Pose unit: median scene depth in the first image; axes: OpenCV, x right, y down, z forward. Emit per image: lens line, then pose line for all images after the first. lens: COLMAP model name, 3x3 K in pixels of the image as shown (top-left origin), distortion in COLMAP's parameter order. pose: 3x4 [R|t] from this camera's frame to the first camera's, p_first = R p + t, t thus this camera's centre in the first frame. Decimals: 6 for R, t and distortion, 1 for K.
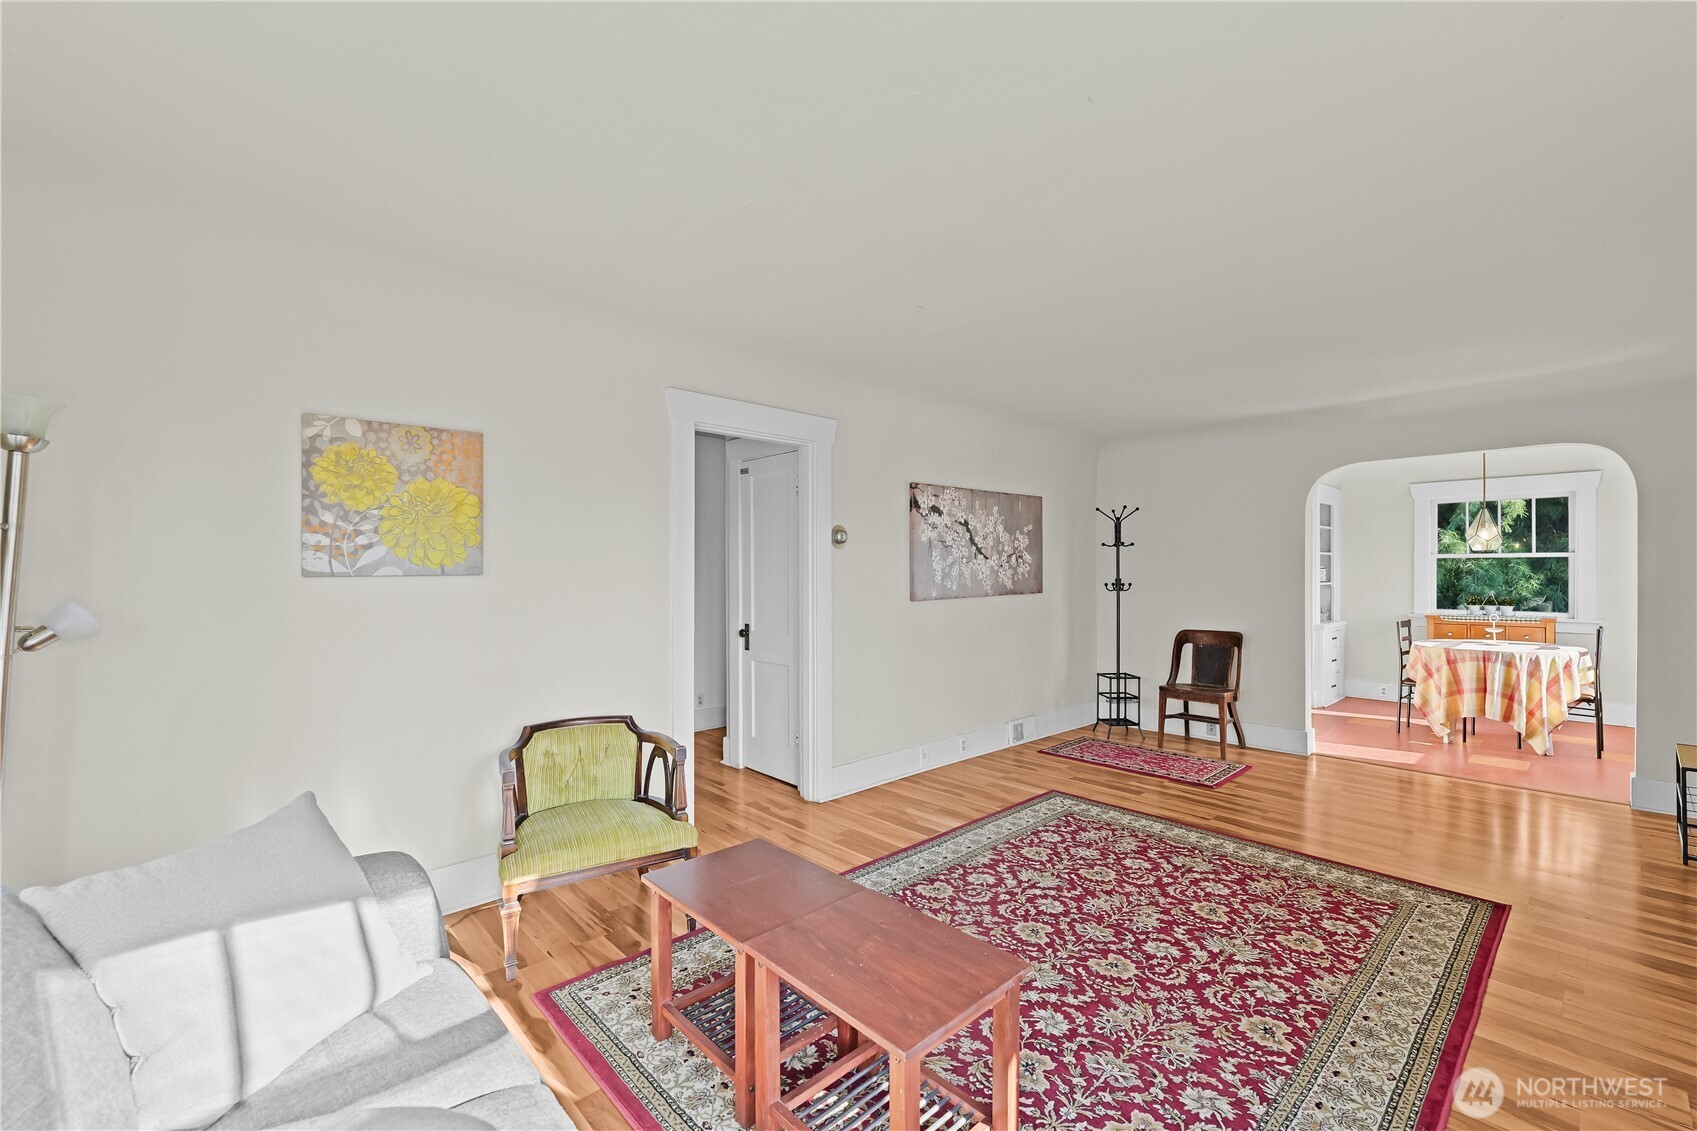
lens RADIAL K [[700.1, 0, 854.2], [0, 700.1, 576.5], [0, 0, 1]] dist [-0.002847, -0.000390]
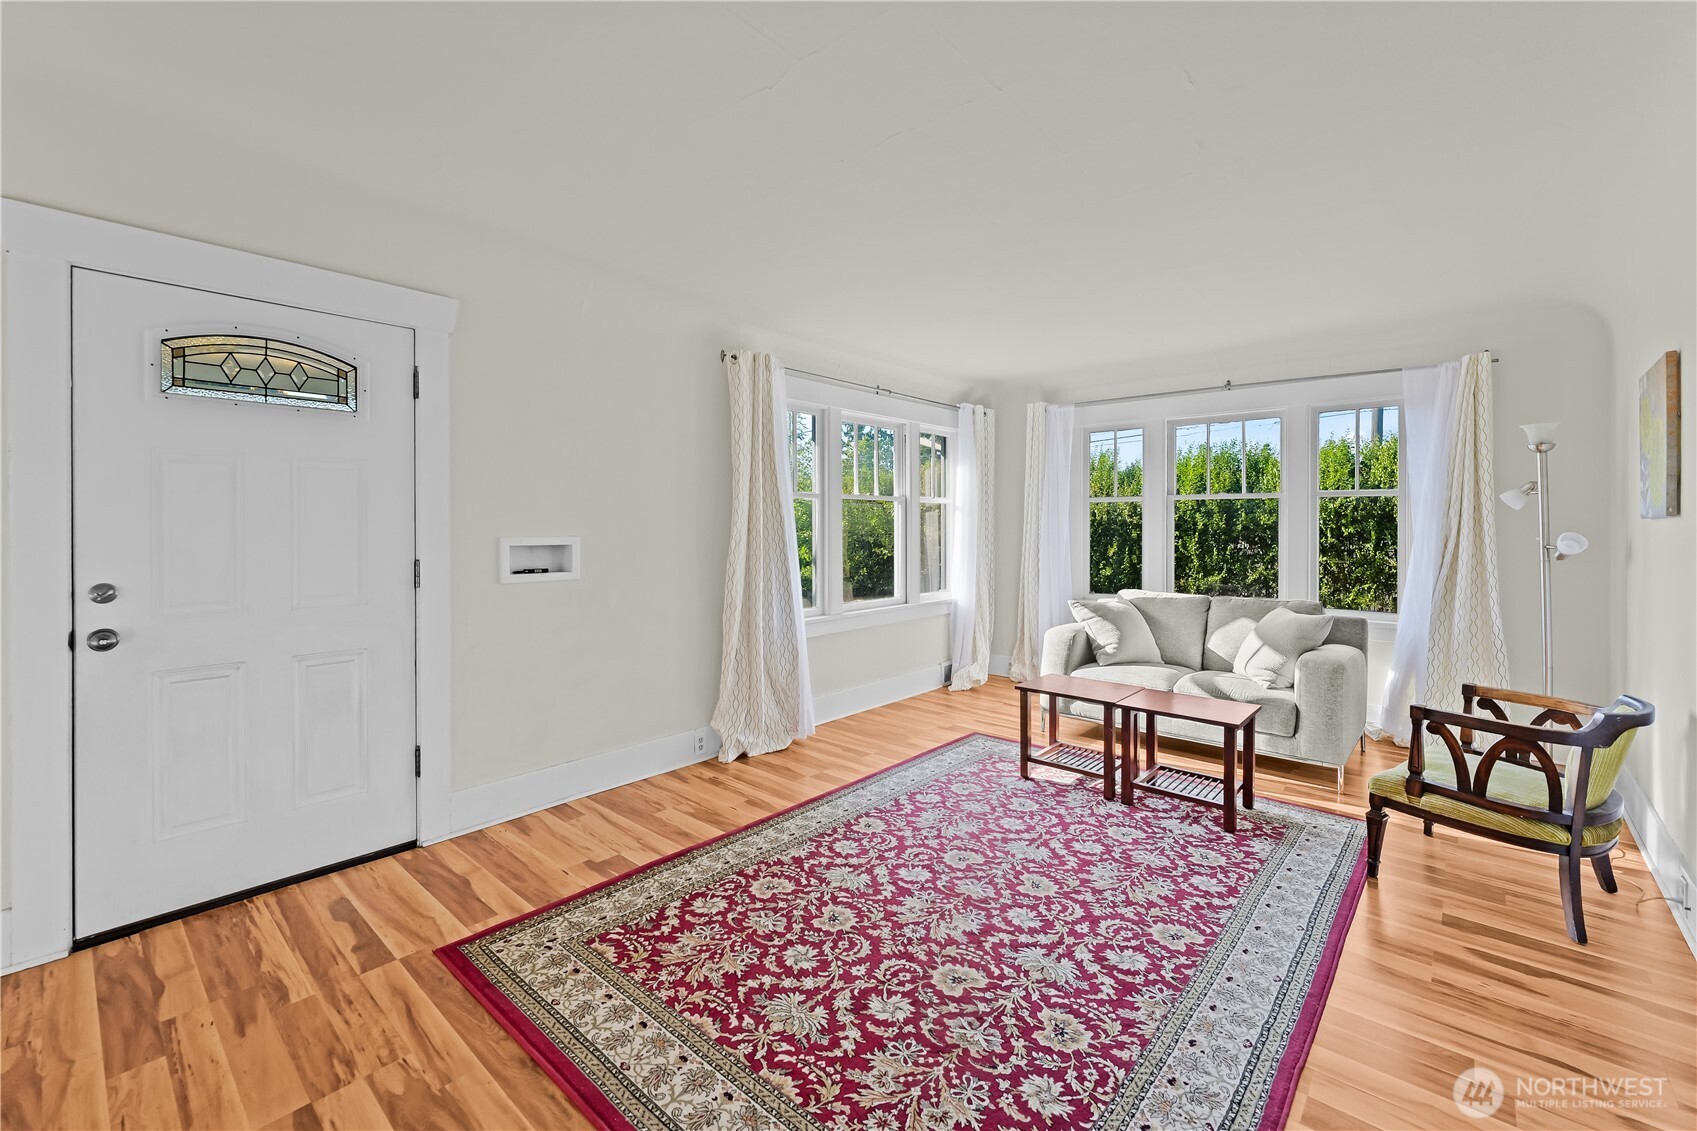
lens RADIAL K [[707.2, 0, 853.5], [0, 707.2, 527.6], [0, 0, 1]] dist [-0.000321, -0.000089]
pose [[-0.995105, 0.000496, -0.098825, 0.462941], [-0.000498, 0.999950, 0.010030, 0.002808], [0.098825, 0.010030, -0.995054, 1.487194]]
